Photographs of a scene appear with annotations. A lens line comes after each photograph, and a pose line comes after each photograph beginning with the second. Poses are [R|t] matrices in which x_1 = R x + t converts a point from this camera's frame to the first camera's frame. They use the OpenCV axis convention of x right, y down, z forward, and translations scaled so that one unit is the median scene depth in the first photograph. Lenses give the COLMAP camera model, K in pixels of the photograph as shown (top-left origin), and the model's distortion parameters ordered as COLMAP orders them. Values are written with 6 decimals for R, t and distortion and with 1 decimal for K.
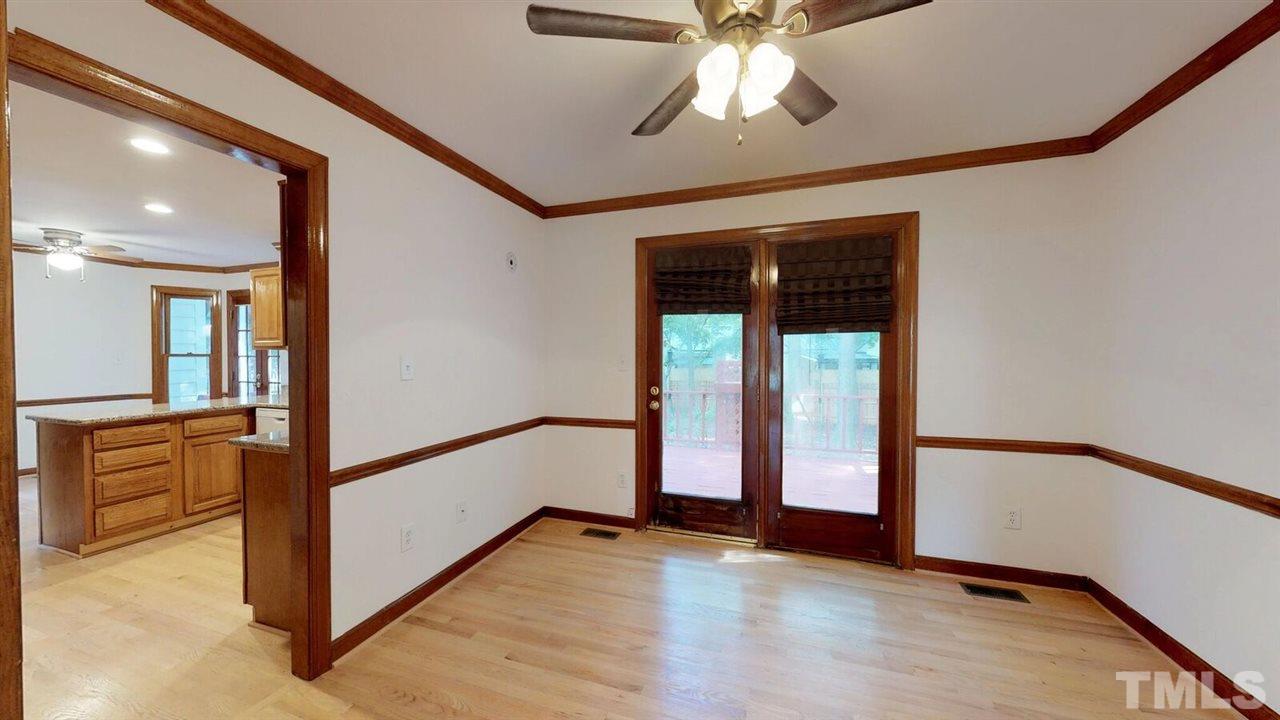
lens RADIAL K [[428.2, 0, 640.1], [0, 428.2, 360.7], [0, 0, 1]] dist [0.000599, 0.000162]
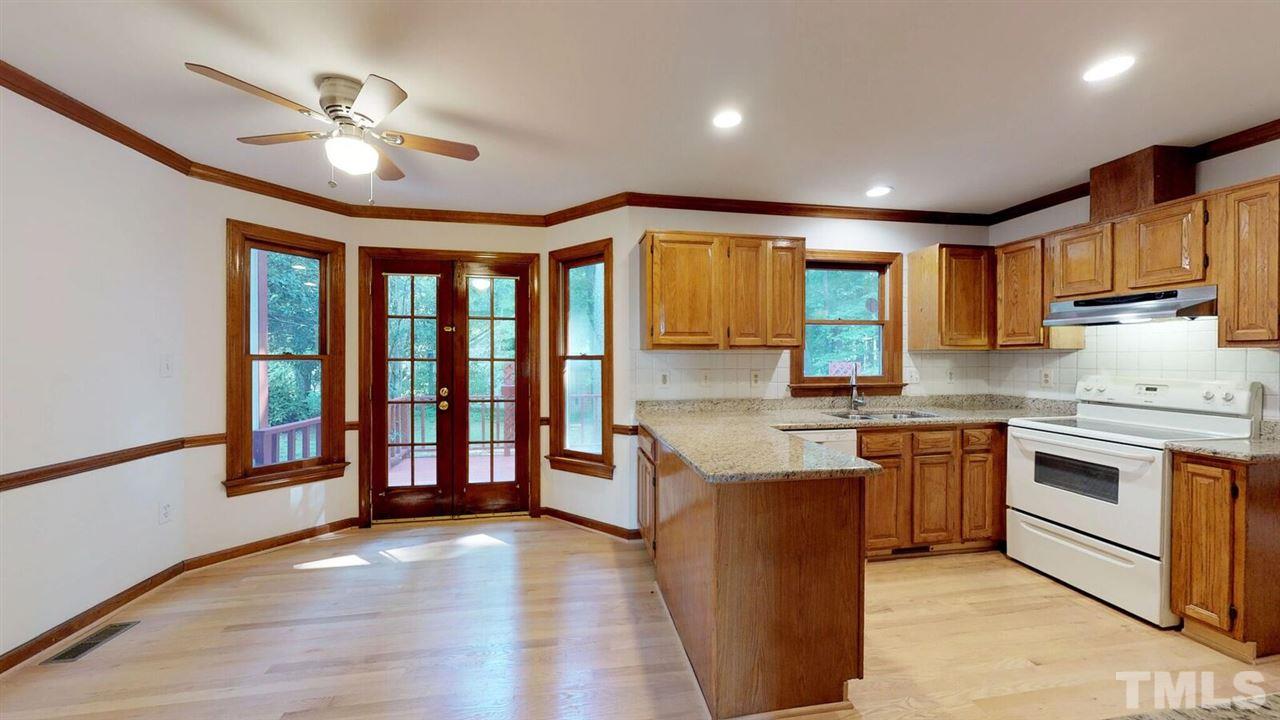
lens RADIAL K [[428.2, 0, 640.1], [0, 428.2, 360.7], [0, 0, 1]] dist [0.000599, 0.000162]
pose [[0.877197, -0.002640, 0.480124, -1.545507], [0.006867, 0.999952, -0.007048, -0.003257], [-0.480082, 0.009479, 0.877172, 0.529528]]
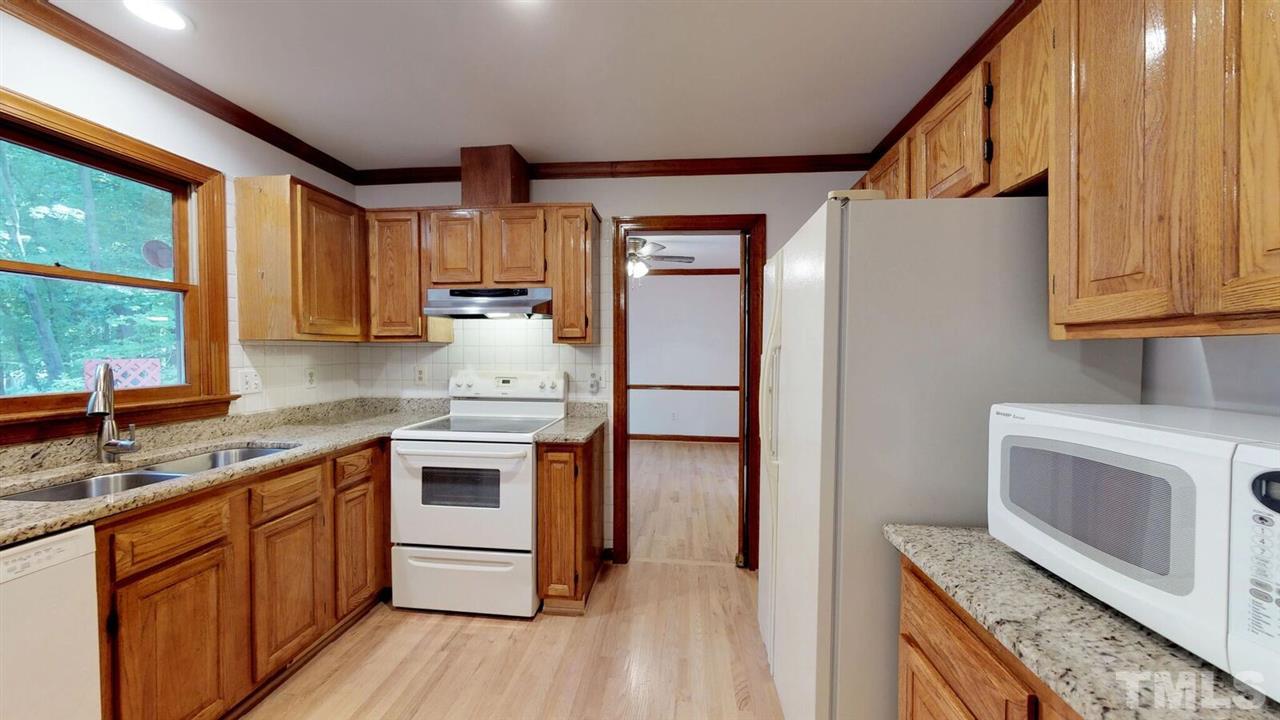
lens RADIAL K [[428.2, 0, 640.1], [0, 428.2, 360.7], [0, 0, 1]] dist [0.000599, 0.000162]
pose [[-0.228696, -0.019457, 0.973303, -1.227463], [0.015721, 0.999596, 0.023676, -0.006387], [-0.973371, 0.020716, -0.228298, 0.698346]]
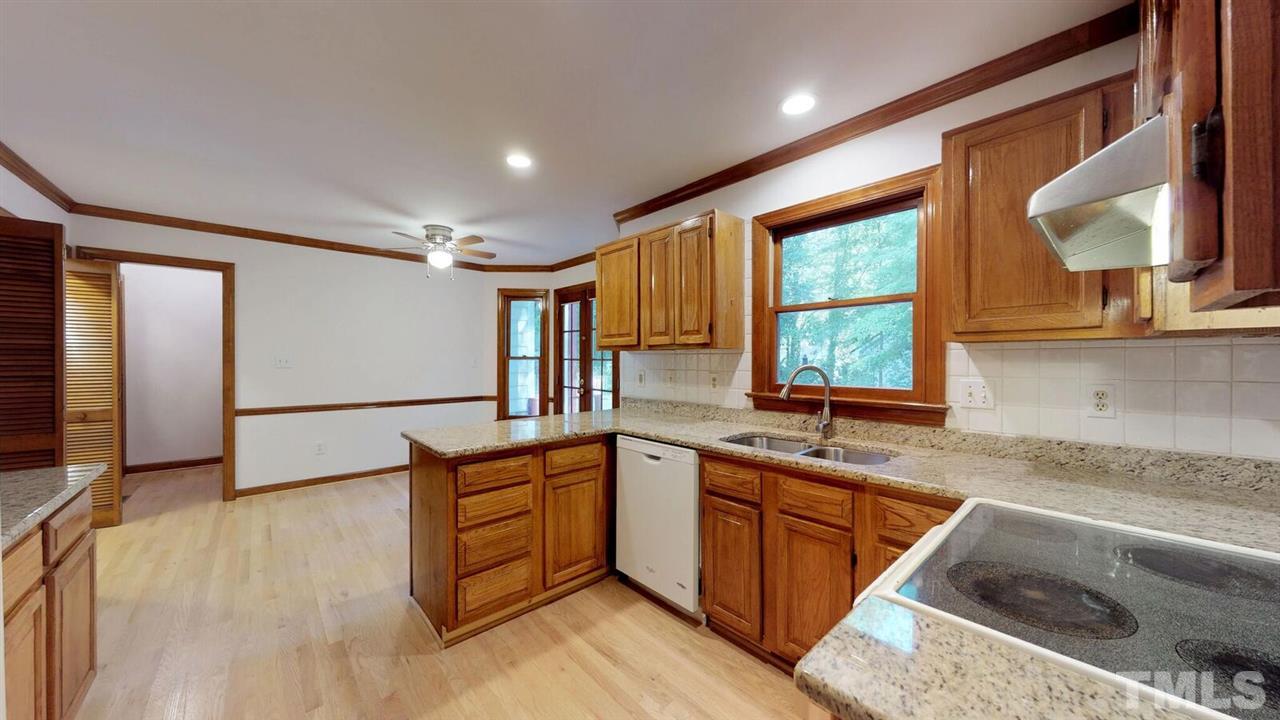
lens RADIAL K [[428.2, 0, 640.1], [0, 428.2, 360.7], [0, 0, 1]] dist [0.000599, 0.000162]
pose [[0.875405, 0.003991, -0.483374, -0.583671], [-0.008944, 0.999928, -0.007943, -0.002160], [0.483308, 0.011276, 0.875378, 0.457773]]
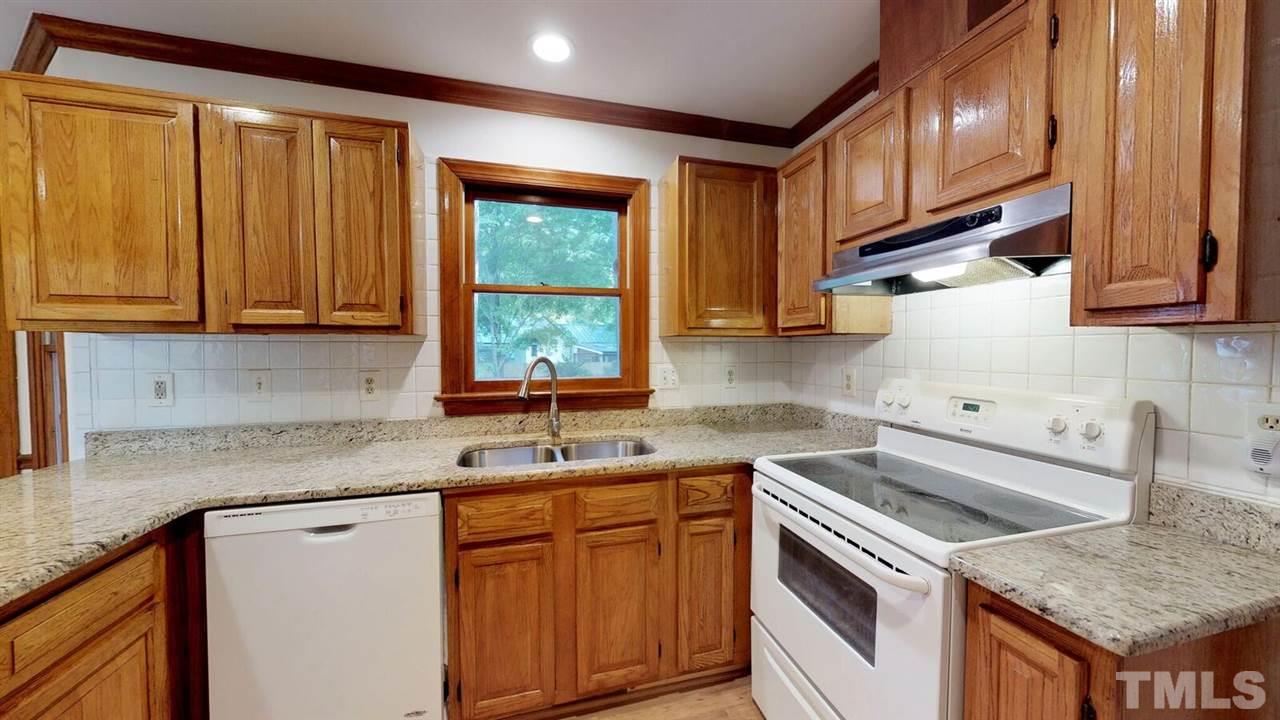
lens RADIAL K [[428.2, 0, 640.1], [0, 428.2, 360.7], [0, 0, 1]] dist [0.000599, 0.000162]
pose [[0.824049, -0.015815, 0.566297, -0.880963], [0.008564, 0.999844, 0.015461, -0.005234], [-0.566453, -0.007890, 0.824056, 0.604111]]
